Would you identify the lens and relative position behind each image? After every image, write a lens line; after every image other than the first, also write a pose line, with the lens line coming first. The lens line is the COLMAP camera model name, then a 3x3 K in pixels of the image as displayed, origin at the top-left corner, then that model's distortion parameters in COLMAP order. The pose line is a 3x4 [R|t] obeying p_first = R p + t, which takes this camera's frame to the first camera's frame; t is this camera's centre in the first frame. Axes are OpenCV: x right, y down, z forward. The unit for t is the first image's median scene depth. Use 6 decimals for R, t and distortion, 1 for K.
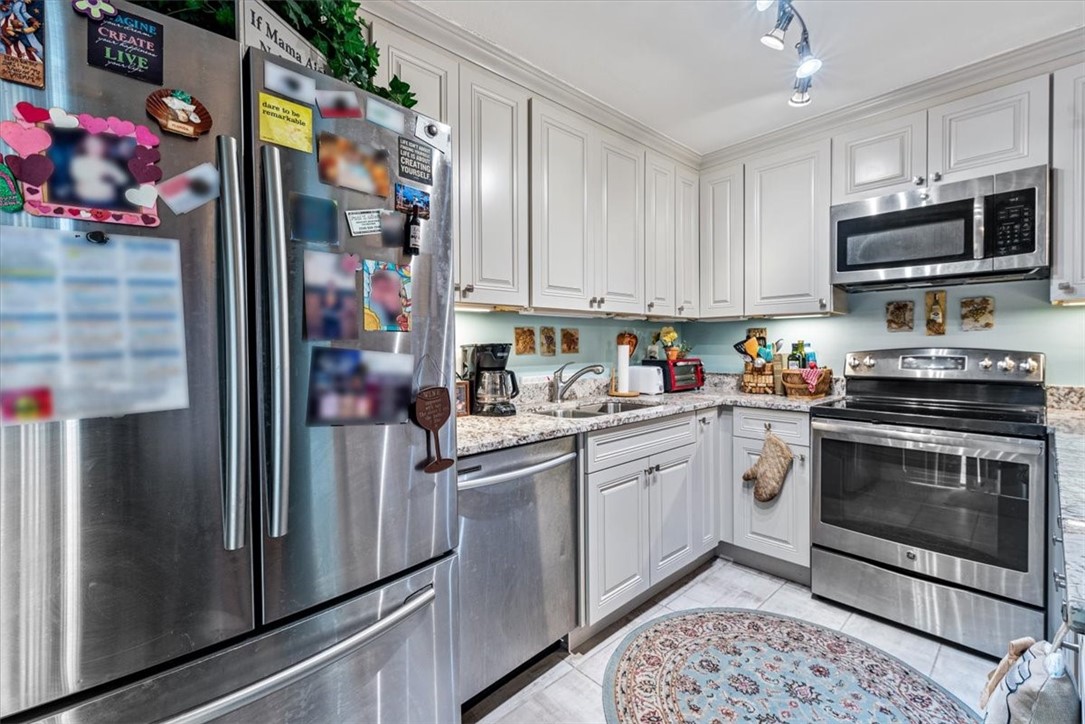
lens RADIAL K [[467.9, 0, 541.2], [0, 467.9, 349.1], [0, 0, 1]] dist [0.000973, -0.000864]
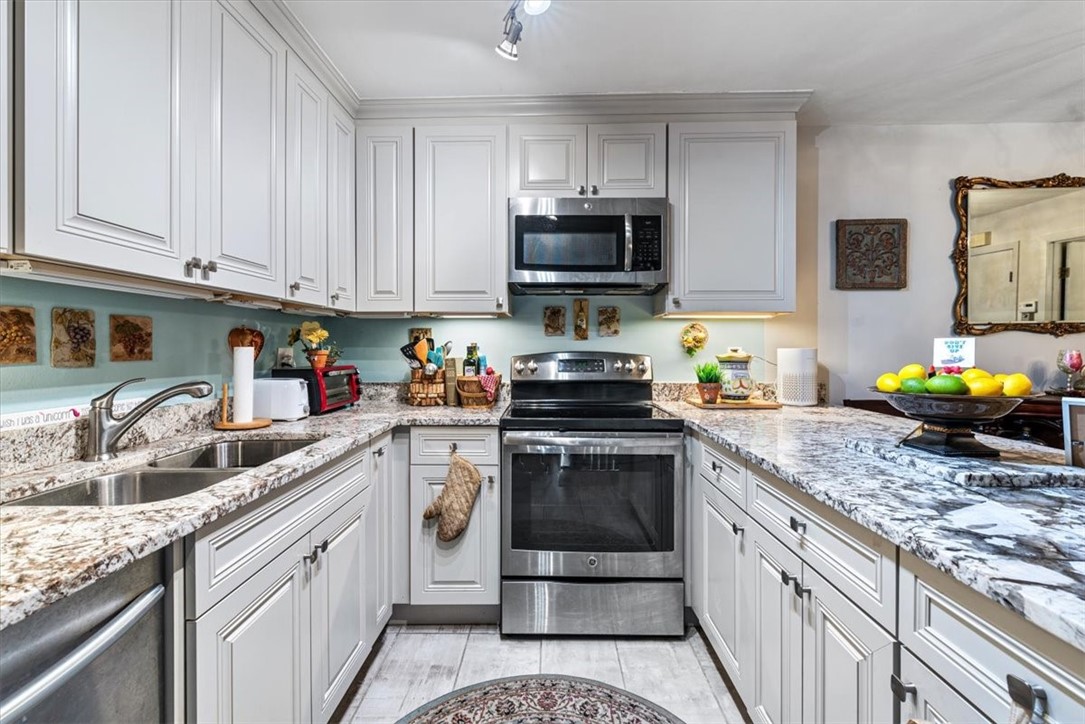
lens RADIAL K [[467.9, 0, 541.2], [0, 467.9, 349.1], [0, 0, 1]] dist [0.000973, -0.000864]
pose [[0.695152, 0.004737, 0.718847, 0.001975], [-0.000145, 0.999979, -0.006450, -0.001329], [-0.718863, 0.004379, 0.695138, 0.308998]]
